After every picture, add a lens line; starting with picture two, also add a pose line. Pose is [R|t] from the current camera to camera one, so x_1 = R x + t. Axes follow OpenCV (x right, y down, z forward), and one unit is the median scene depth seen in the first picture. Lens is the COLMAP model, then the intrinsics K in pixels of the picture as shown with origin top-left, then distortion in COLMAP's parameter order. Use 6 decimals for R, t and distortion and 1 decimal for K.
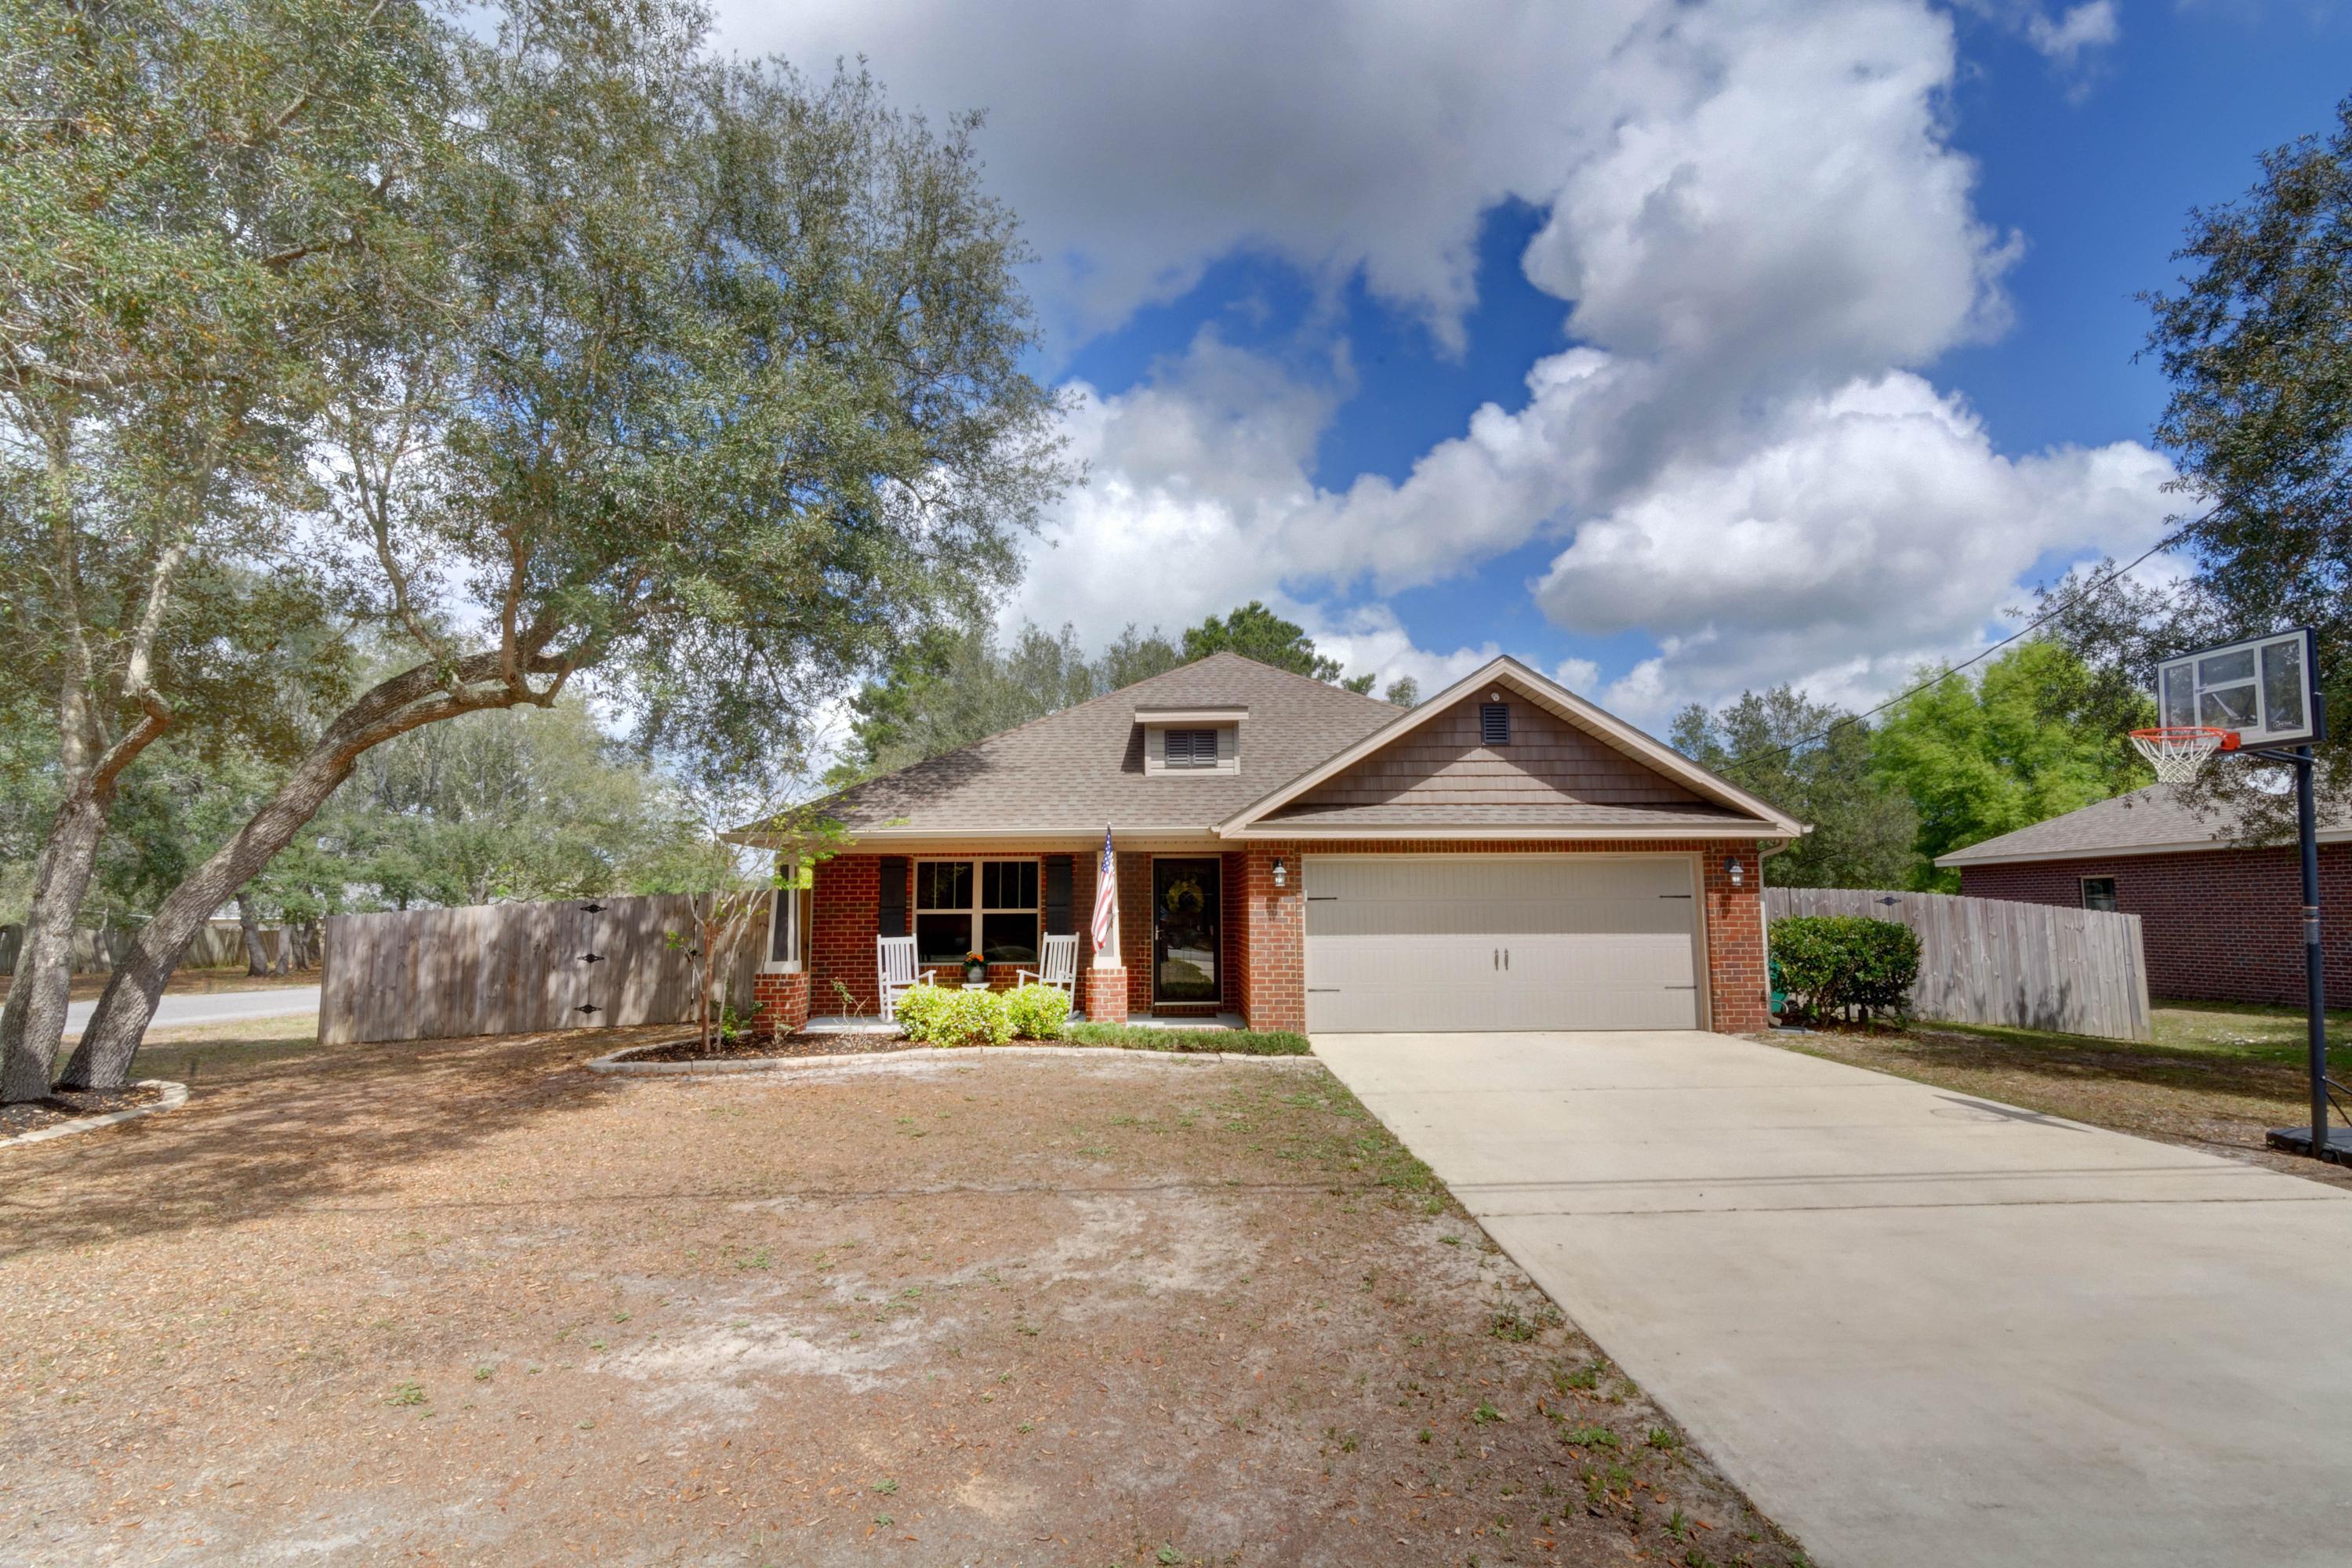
lens RADIAL K [[1113.3, 0, 1183.6], [0, 1113.3, 779.6], [0, 0, 1]] dist [-0.000870, -0.000477]
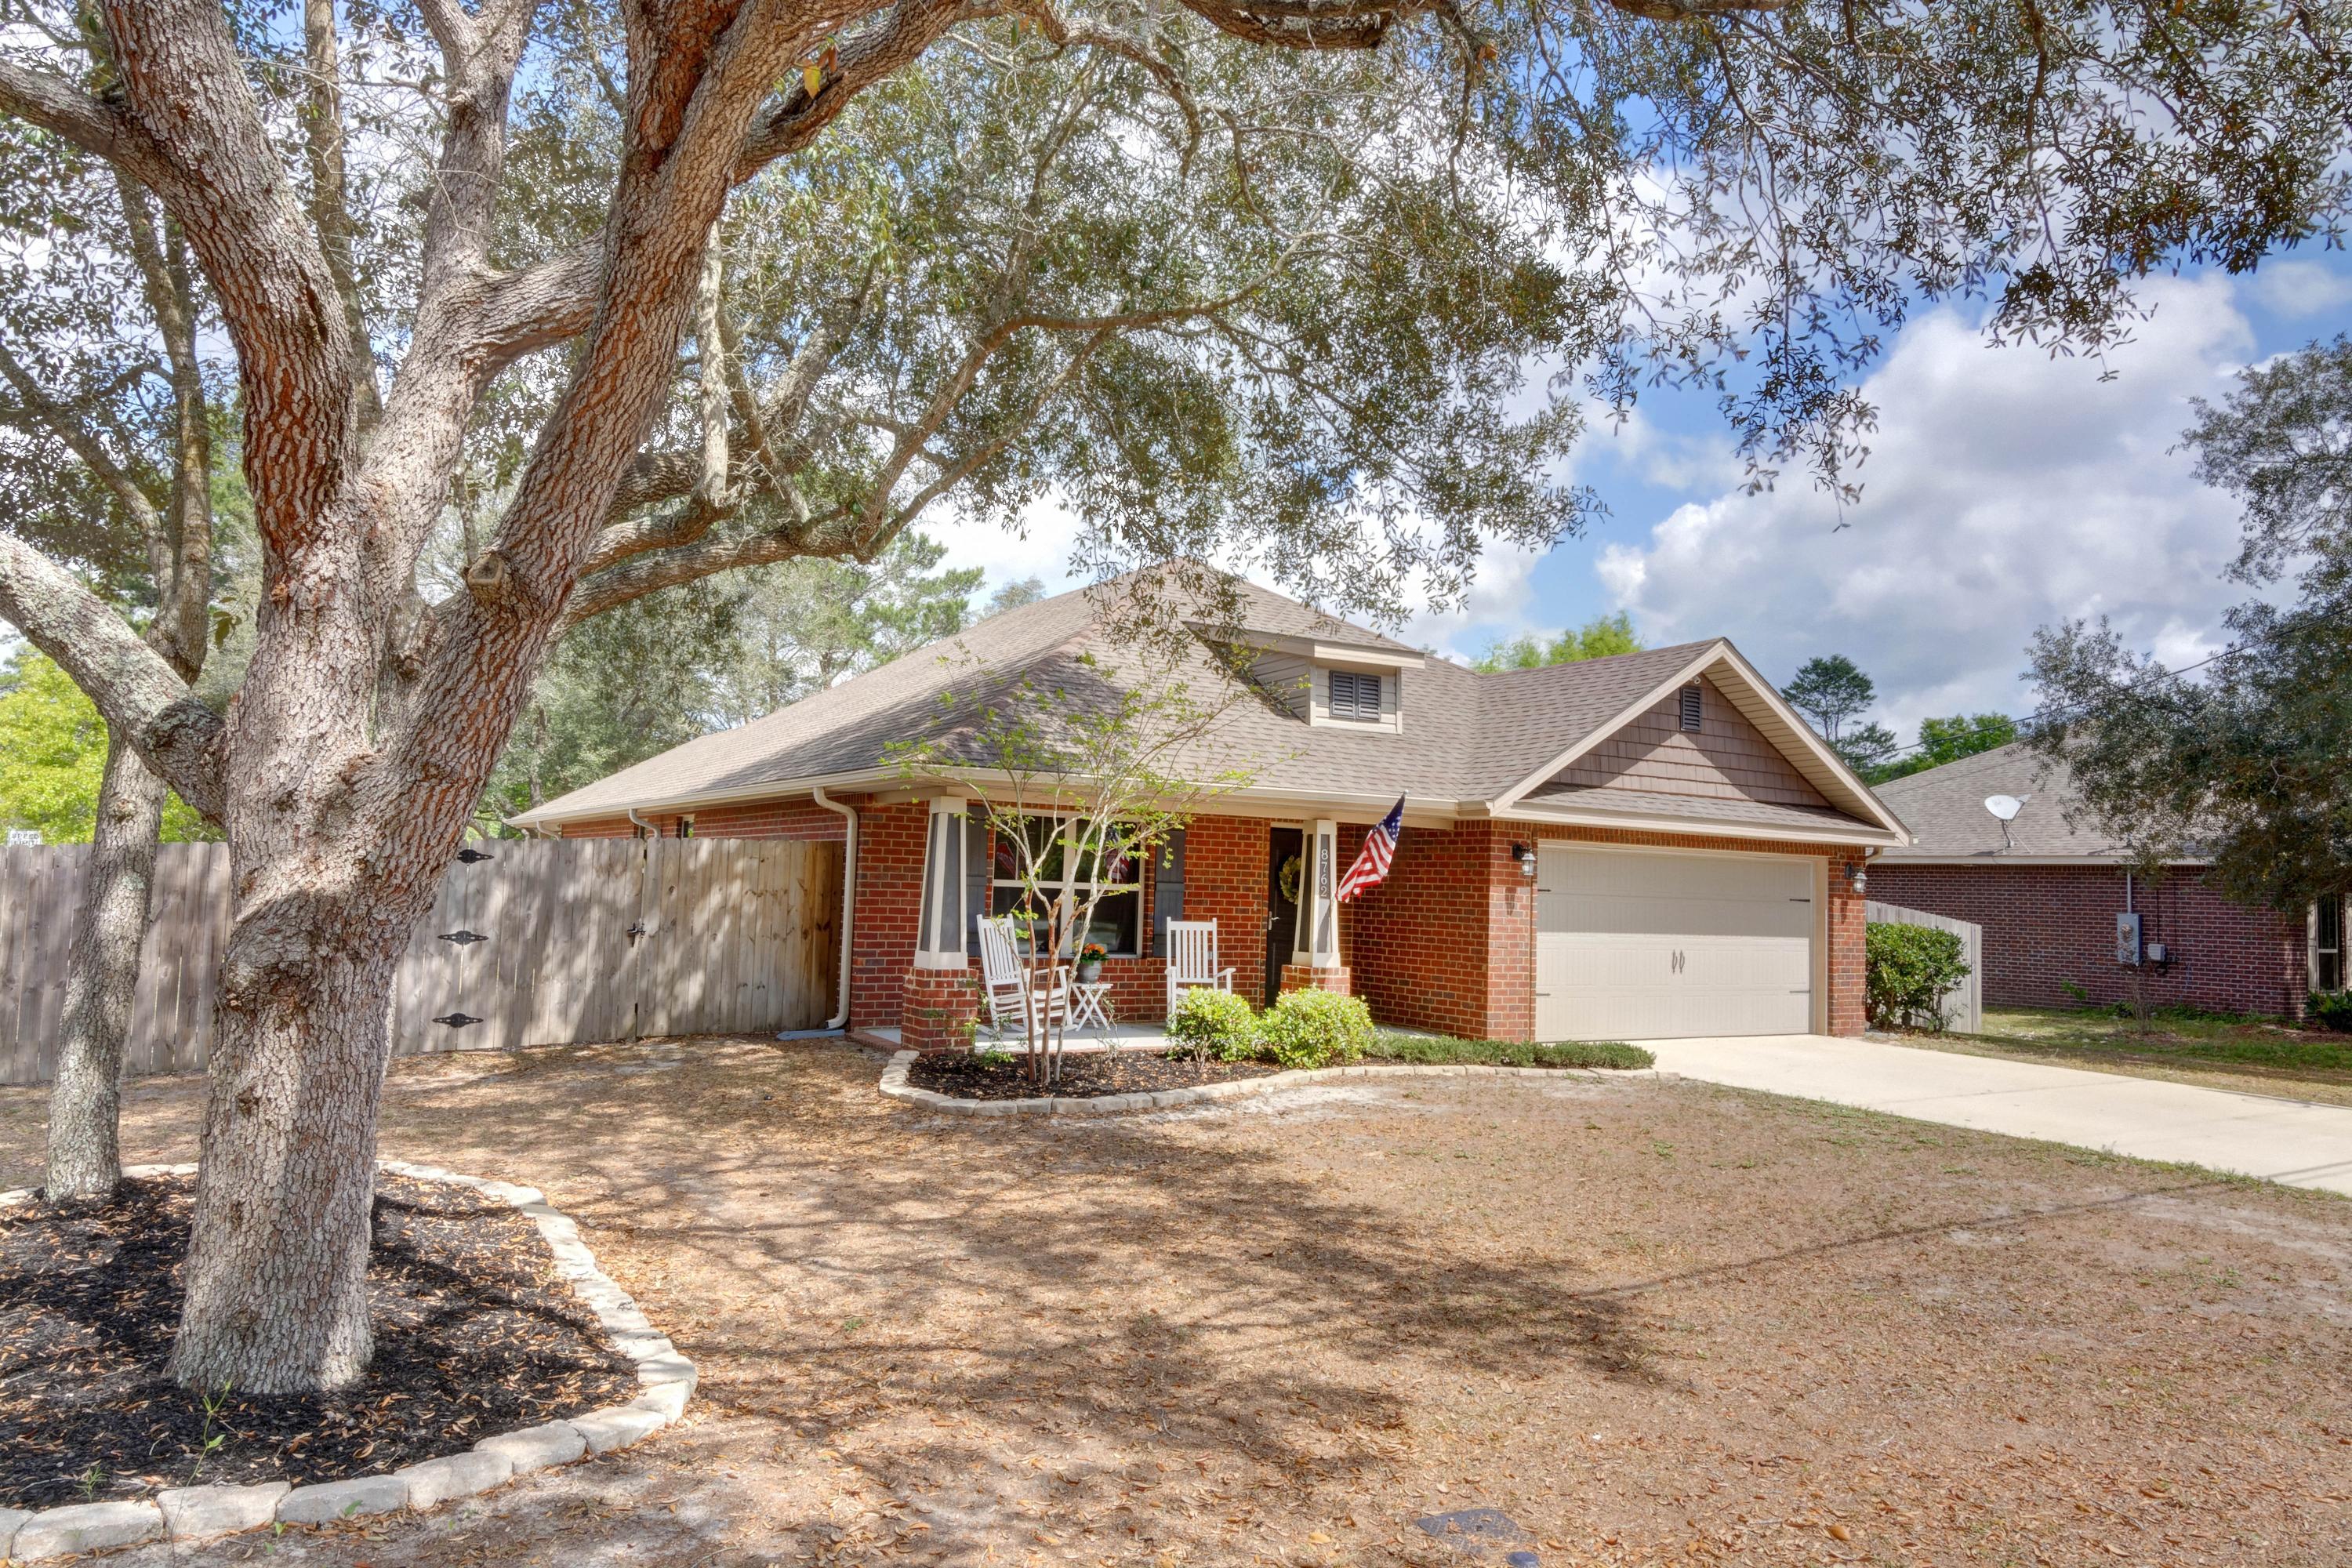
lens RADIAL K [[1532.0, 0, 1179.5], [0, 1532.0, 769.6], [0, 0, 1]] dist [0.003704, 0.000164]
pose [[0.863644, 0.074883, 0.498510, -0.724761], [-0.098296, 0.994939, 0.020840, 0.015749], [-0.494426, -0.067000, 0.866634, 0.103316]]
